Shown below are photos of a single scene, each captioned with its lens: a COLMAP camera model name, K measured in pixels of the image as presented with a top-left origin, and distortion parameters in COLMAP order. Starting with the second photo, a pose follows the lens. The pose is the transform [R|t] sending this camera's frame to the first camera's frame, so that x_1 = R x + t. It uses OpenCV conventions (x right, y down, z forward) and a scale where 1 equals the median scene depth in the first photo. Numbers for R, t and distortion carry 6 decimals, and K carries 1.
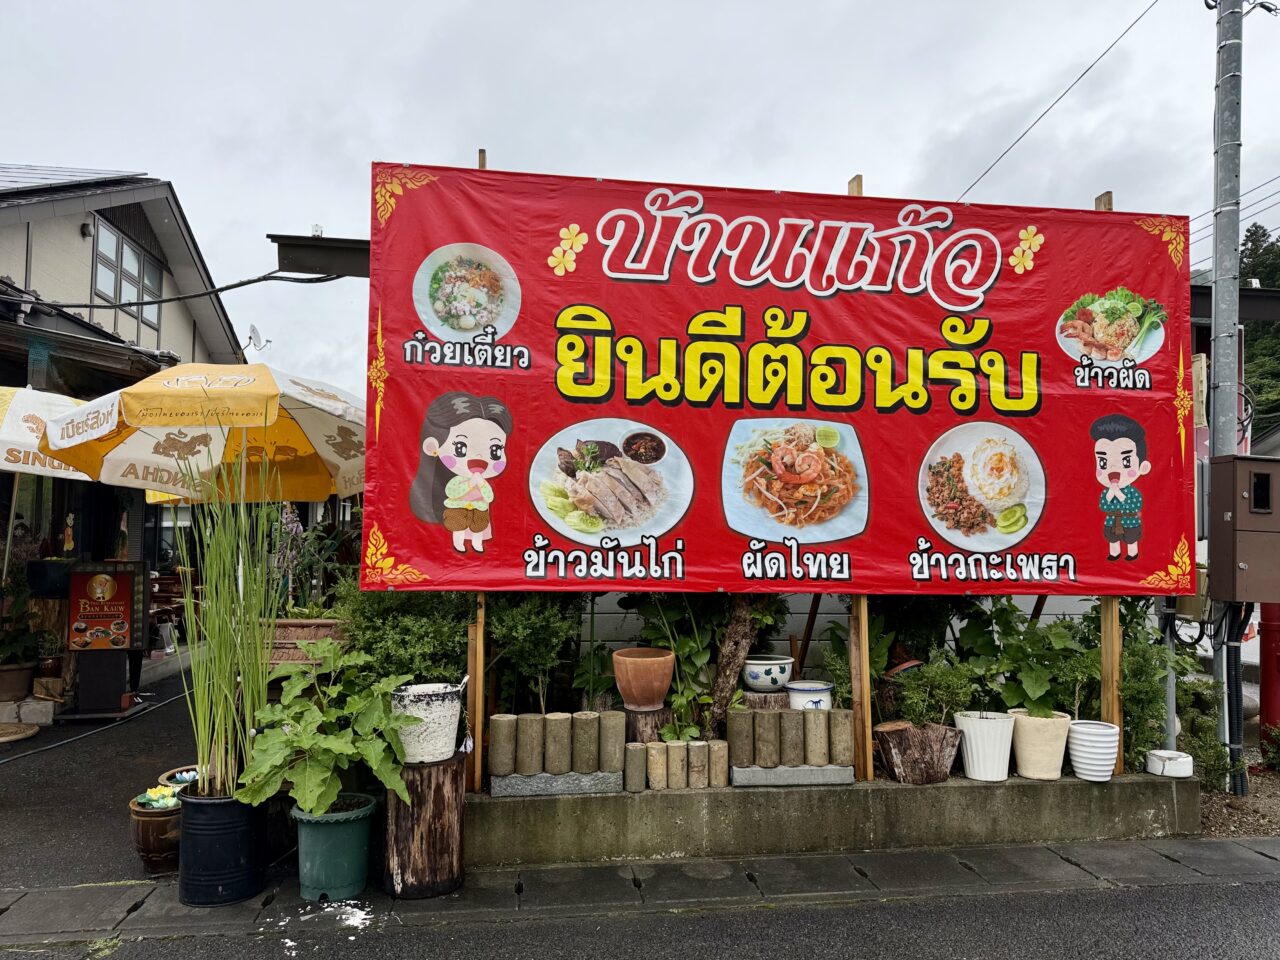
lens RADIAL K [[971.4, 0, 638.9], [0, 971.4, 484.9], [0, 0, 1]] dist [0.040366, -0.002004]
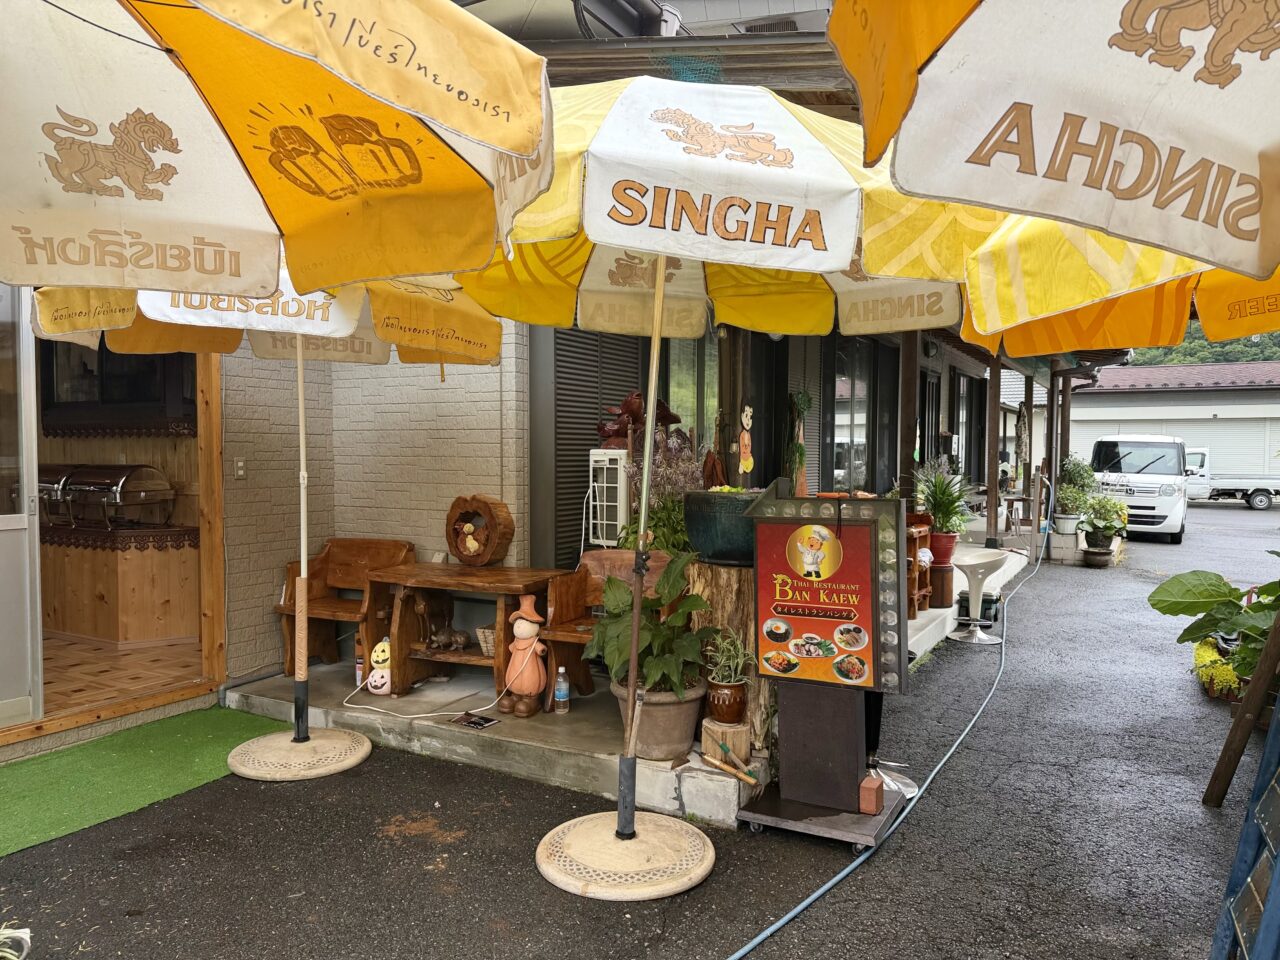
lens RADIAL K [[971.4, 0, 638.9], [0, 971.4, 482.6], [0, 0, 1]] dist [0.040366, -0.002004]
pose [[0.817292, 0.010584, -0.576126, -0.345326], [0.033386, 0.997282, 0.065683, 0.037353], [0.575255, -0.072917, 0.814717, 0.571539]]
